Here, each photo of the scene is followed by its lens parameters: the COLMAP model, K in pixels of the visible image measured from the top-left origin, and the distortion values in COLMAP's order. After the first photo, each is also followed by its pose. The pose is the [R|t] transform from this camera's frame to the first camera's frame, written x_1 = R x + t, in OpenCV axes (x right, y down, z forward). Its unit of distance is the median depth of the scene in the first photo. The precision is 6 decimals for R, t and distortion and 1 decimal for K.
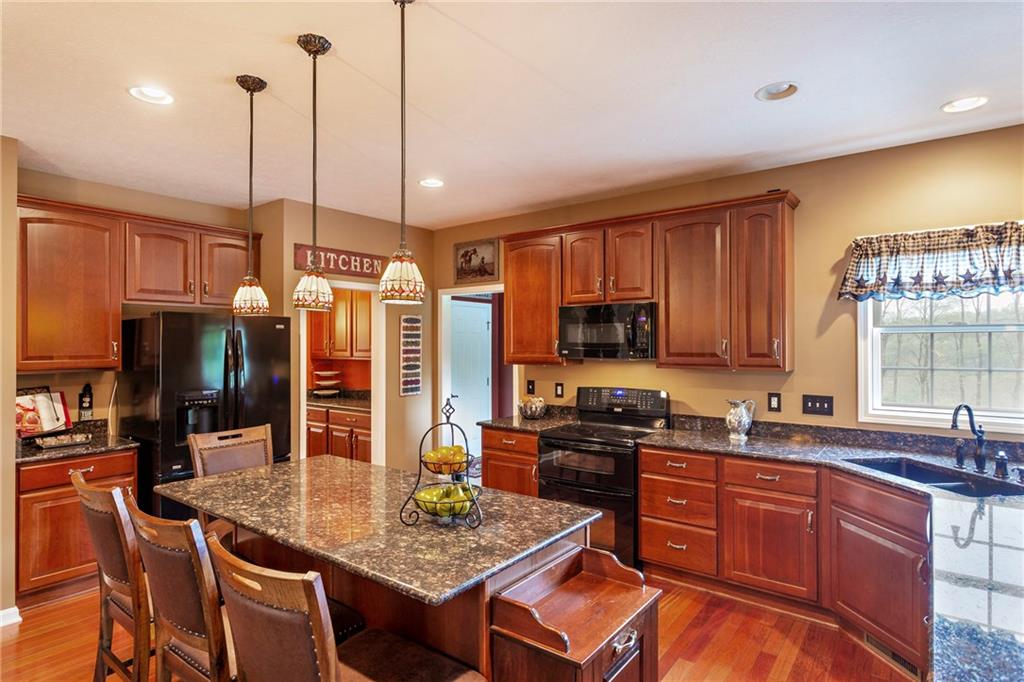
lens RADIAL K [[525.2, 0, 512.0], [0, 525.2, 341.0], [0, 0, 1]] dist [0.002531, 0.000382]
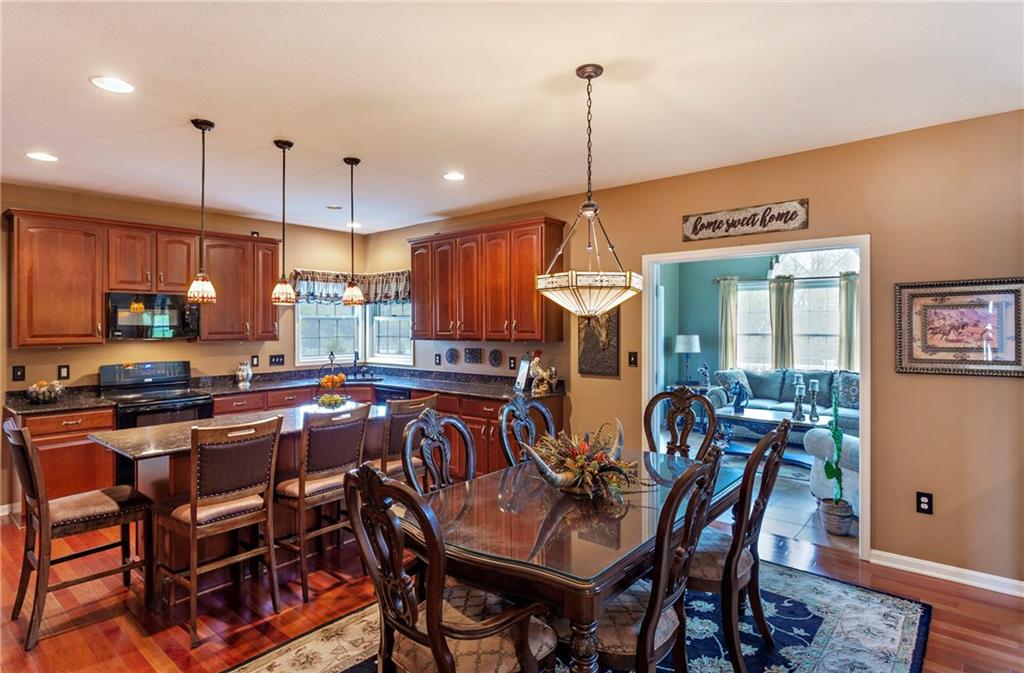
lens RADIAL K [[561.9, 0, 525.6], [0, 561.9, 334.8], [0, 0, 1]] dist [-0.003645, -0.000195]
pose [[0.048831, -0.017253, 0.998658, -1.240424], [0.001723, 0.999851, 0.017189, 0.005446], [-0.998806, 0.000881, 0.048853, 0.069993]]
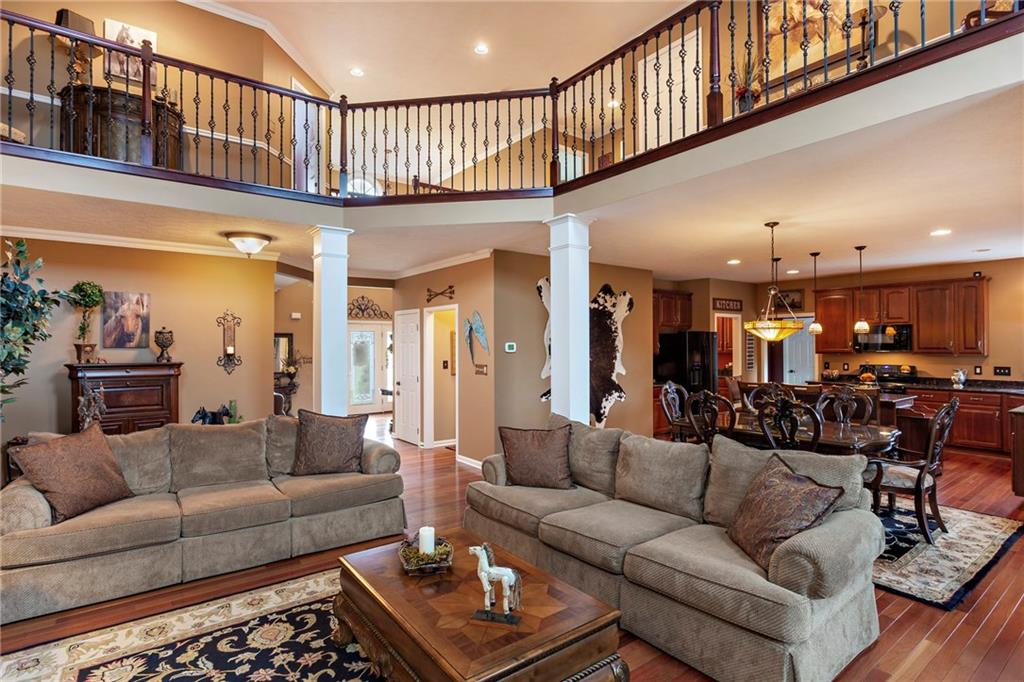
lens RADIAL K [[501.6, 0, 512.0], [0, 501.6, 341.0], [0, 0, 1]] dist [-0.001874, -0.000348]
pose [[0.965696, -0.002694, -0.259662, -0.833817], [0.002699, 0.999996, -0.000339, -0.008649], [0.259662, -0.000373, 0.965699, -1.516066]]
